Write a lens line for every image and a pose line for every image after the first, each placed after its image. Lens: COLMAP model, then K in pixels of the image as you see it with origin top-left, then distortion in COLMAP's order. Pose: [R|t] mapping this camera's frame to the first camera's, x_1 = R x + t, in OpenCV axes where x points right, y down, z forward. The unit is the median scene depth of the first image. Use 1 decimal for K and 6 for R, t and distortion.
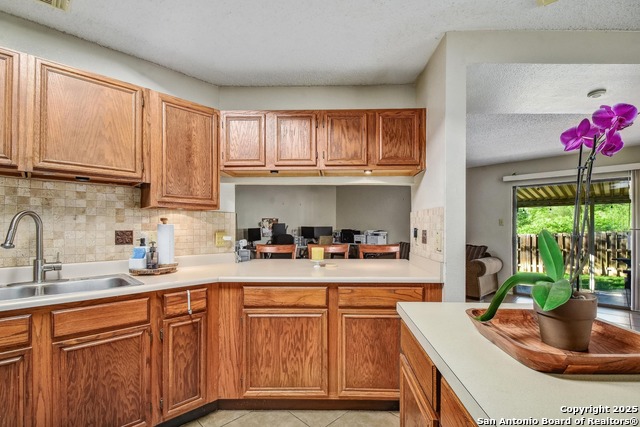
lens RADIAL K [[292.5, 0, 332.7], [0, 292.5, 225.9], [0, 0, 1]] dist [0.030540, -0.018493]
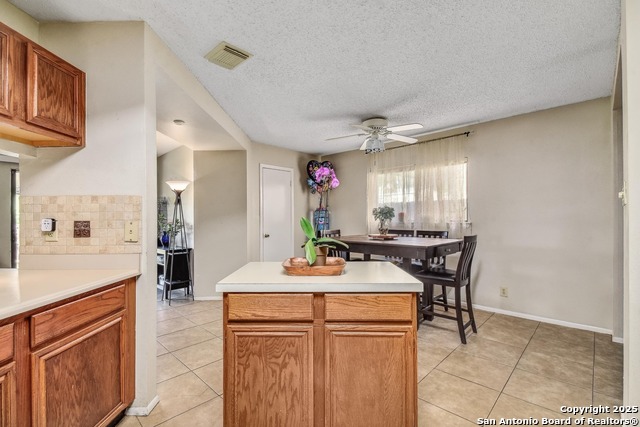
lens RADIAL K [[289.3, 0, 311.9], [0, 289.3, 215.7], [0, 0, 1]] dist [-0.002284, -0.000983]
pose [[0.029588, 0.004442, 0.999552, -0.533538], [0.001437, 0.999989, -0.004487, 0.004910], [-0.999561, 0.001569, 0.029581, 0.386787]]
